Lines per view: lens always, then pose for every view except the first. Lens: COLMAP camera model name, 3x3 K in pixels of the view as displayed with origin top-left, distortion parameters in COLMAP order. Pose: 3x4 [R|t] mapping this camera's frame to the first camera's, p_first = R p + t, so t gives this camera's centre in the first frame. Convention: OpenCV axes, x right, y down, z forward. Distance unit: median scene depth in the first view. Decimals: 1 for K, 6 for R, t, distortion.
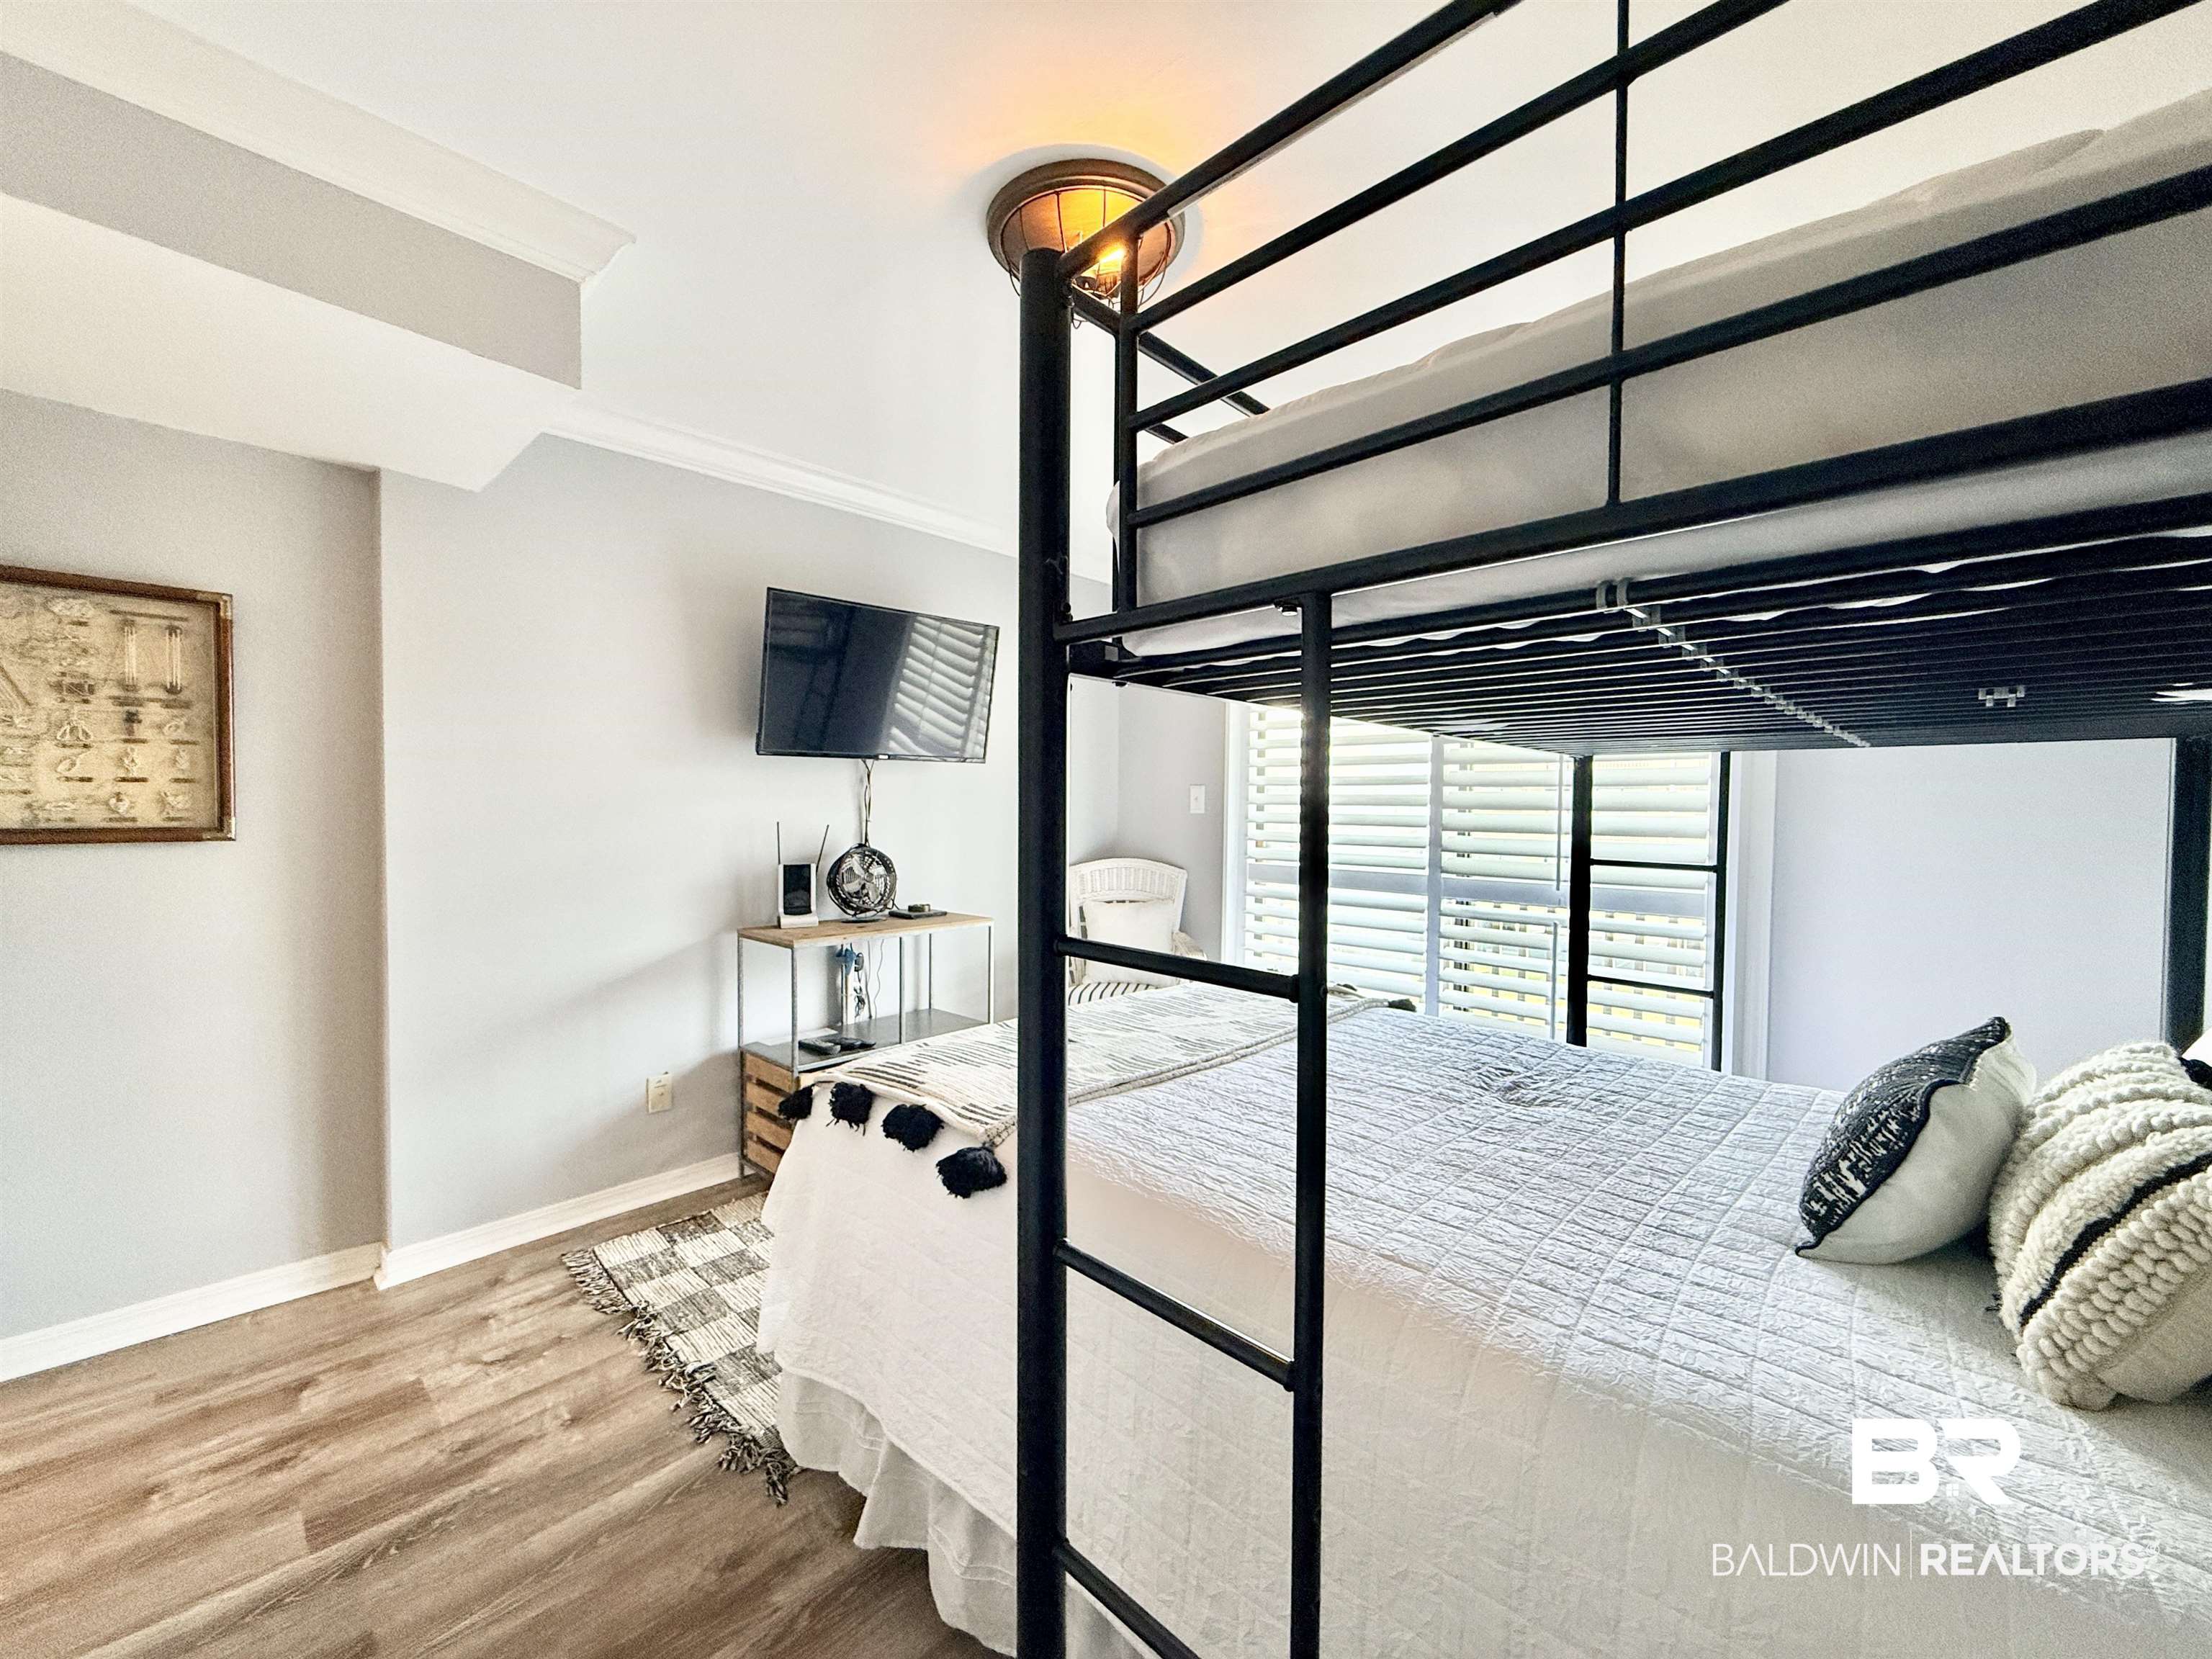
lens RADIAL K [[881.6, 0, 1112.9], [0, 881.6, 824.4], [0, 0, 1]] dist [-0.000025, 0.000363]
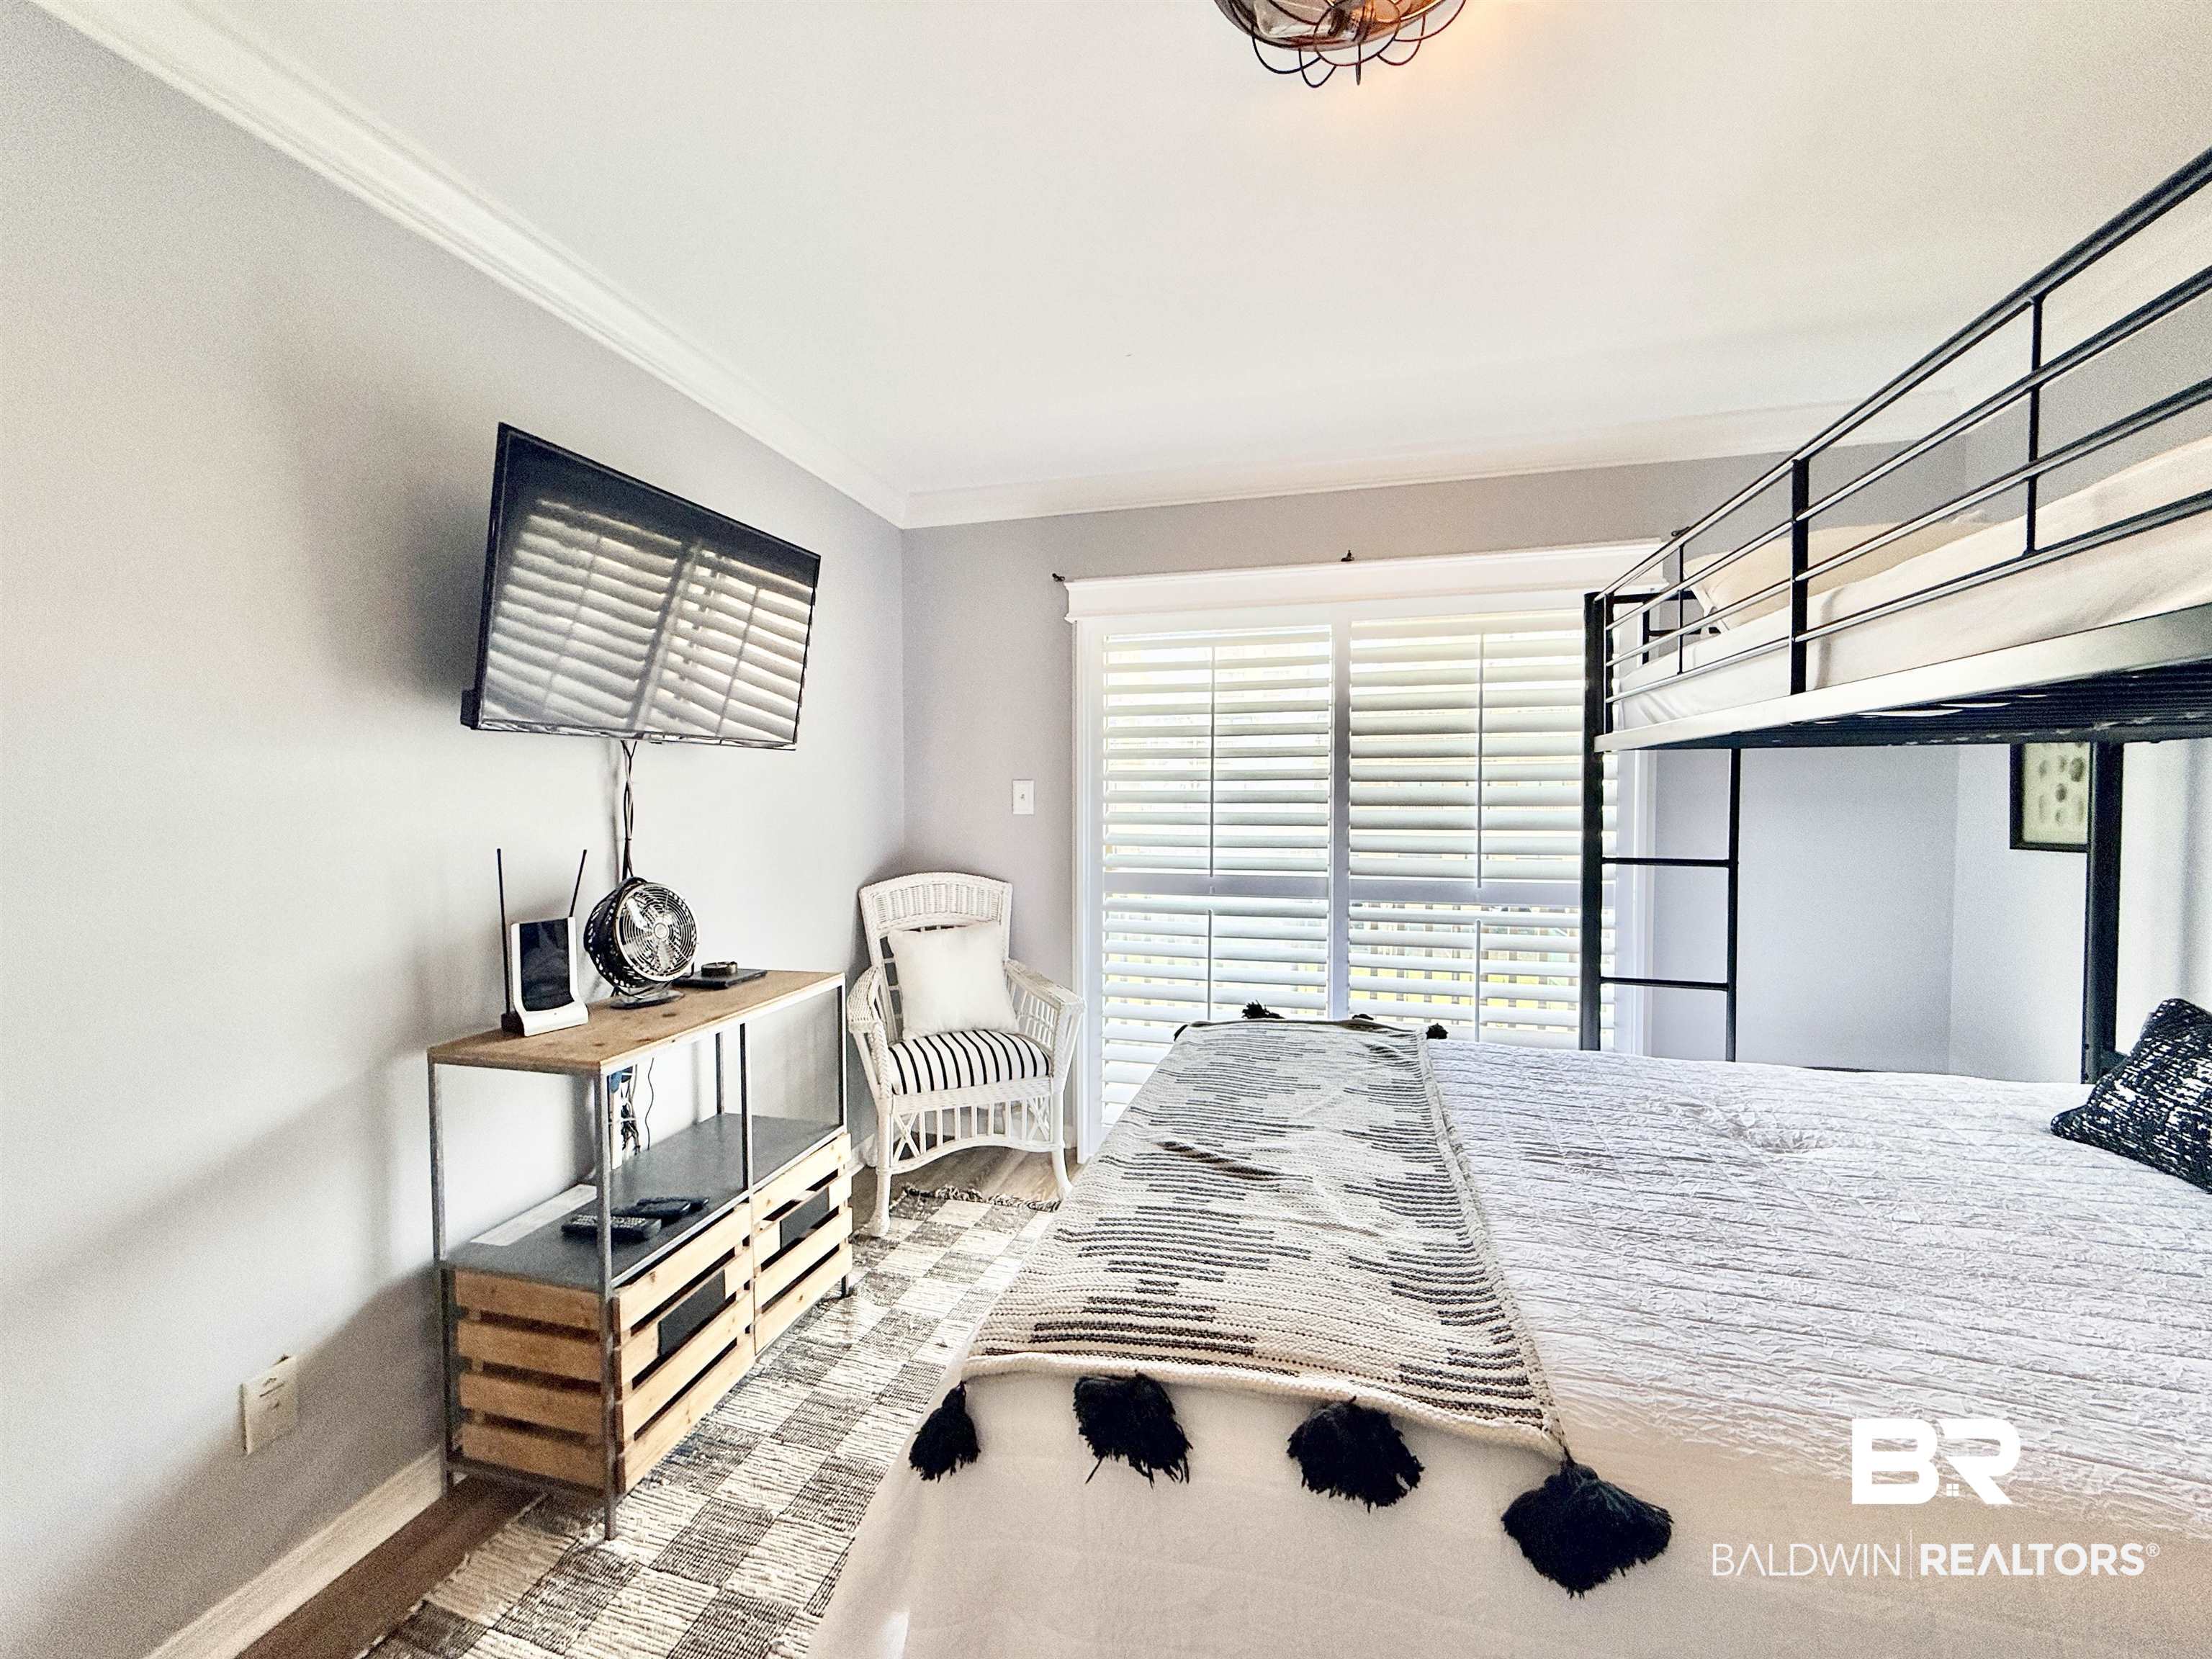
lens RADIAL K [[881.6, 0, 1109.1], [0, 881.6, 826.2], [0, 0, 1]] dist [-0.000025, 0.000363]
pose [[0.882898, -0.028152, 0.468720, -0.372459], [0.023027, 0.999596, 0.016663, -0.021573], [-0.469000, -0.003919, 0.883189, 0.392986]]
